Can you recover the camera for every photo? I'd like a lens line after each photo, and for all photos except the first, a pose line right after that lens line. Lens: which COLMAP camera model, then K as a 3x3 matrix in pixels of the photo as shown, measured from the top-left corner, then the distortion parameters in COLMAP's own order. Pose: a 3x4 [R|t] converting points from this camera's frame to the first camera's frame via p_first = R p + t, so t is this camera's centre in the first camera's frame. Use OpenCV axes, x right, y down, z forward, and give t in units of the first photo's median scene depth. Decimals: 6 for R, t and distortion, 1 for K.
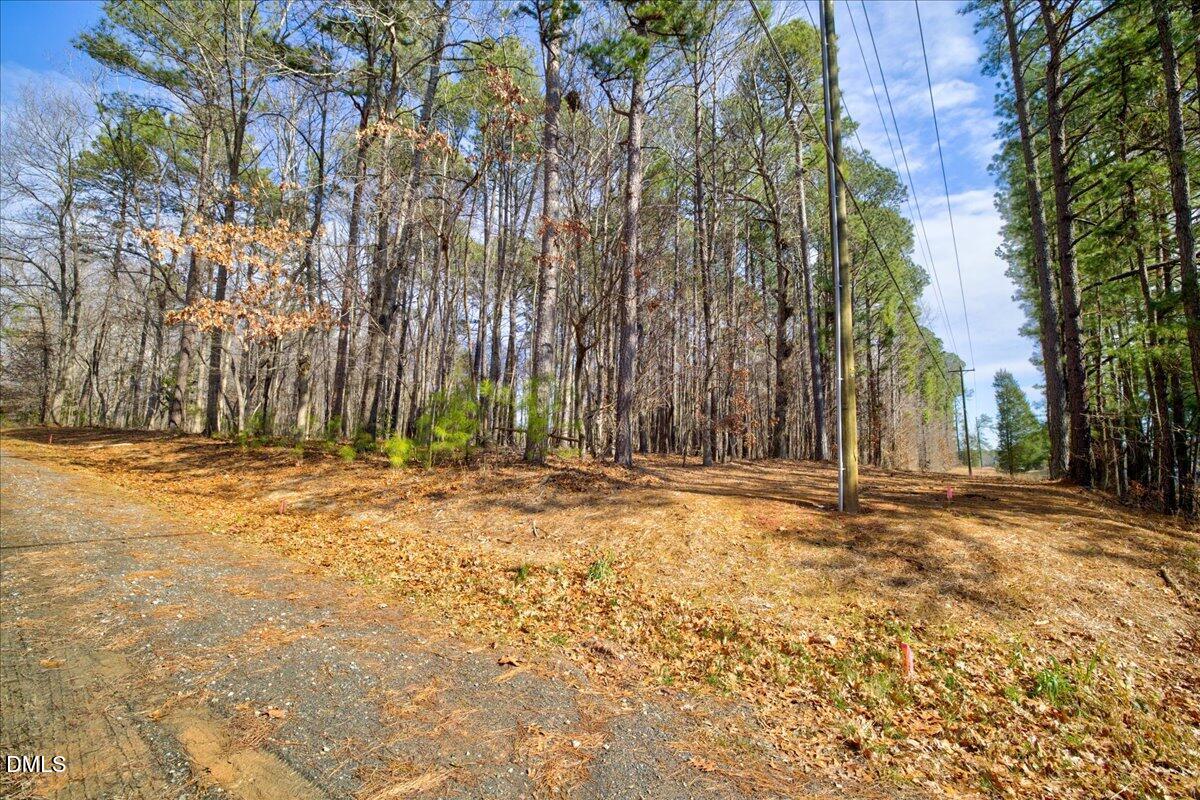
lens RADIAL K [[521.1, 0, 597.4], [0, 521.1, 392.1], [0, 0, 1]] dist [-0.045518, 0.020888]
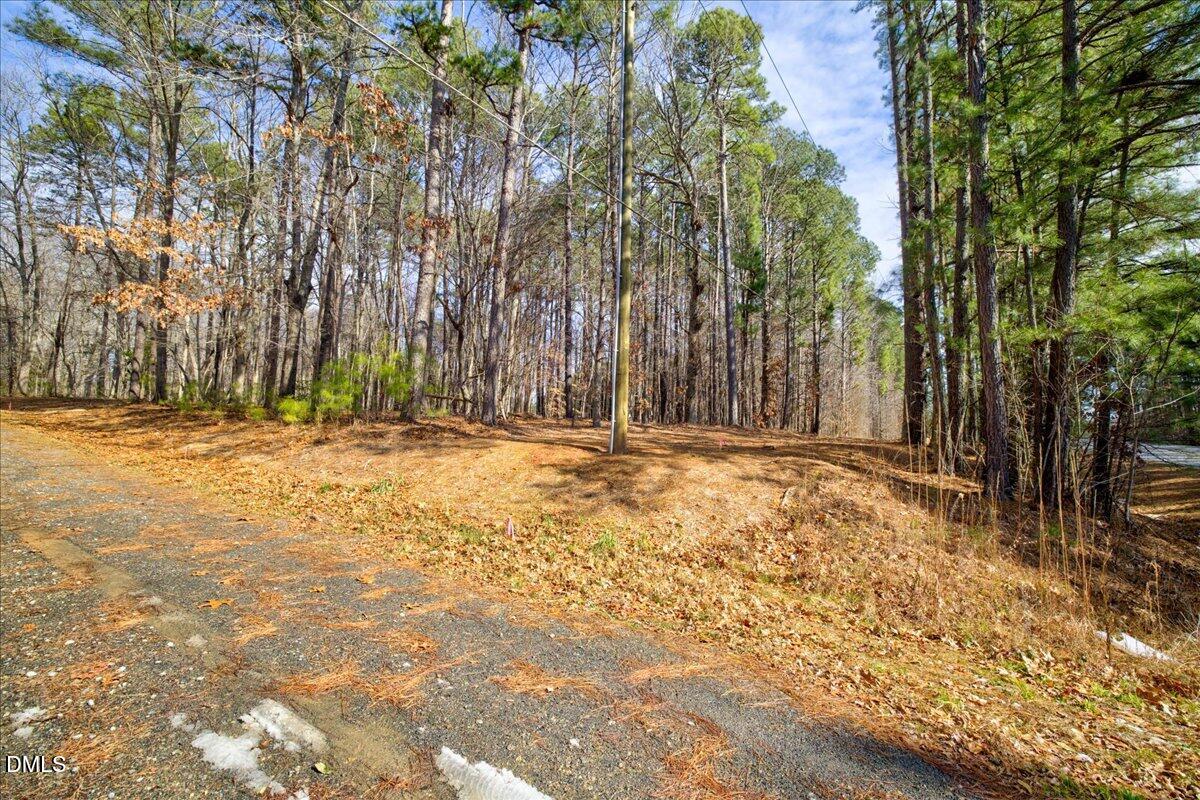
lens RADIAL K [[519.5, 0, 603.5], [0, 519.5, 395.8], [0, 0, 1]] dist [-0.039554, 0.015107]
pose [[0.999657, -0.001687, 0.026116, 0.144489], [0.000100, 0.998159, 0.060659, 0.002938], [-0.026170, -0.060635, 0.997817, -0.102323]]
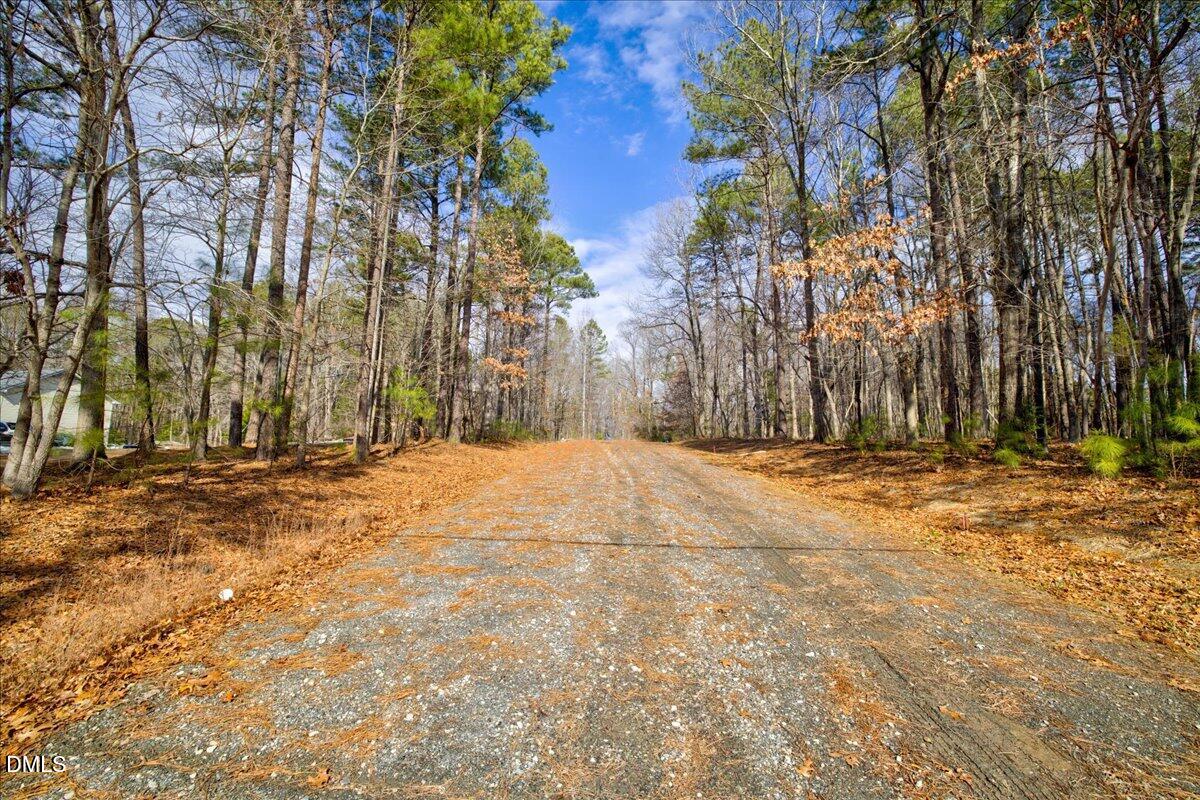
lens RADIAL K [[521.1, 0, 597.4], [0, 521.1, 392.1], [0, 0, 1]] dist [-0.045518, 0.020888]
pose [[0.547912, -0.113963, -0.828737, -0.078433], [0.116012, 0.991456, -0.059639, -0.006704], [0.828453, -0.063466, 0.556451, 0.001429]]
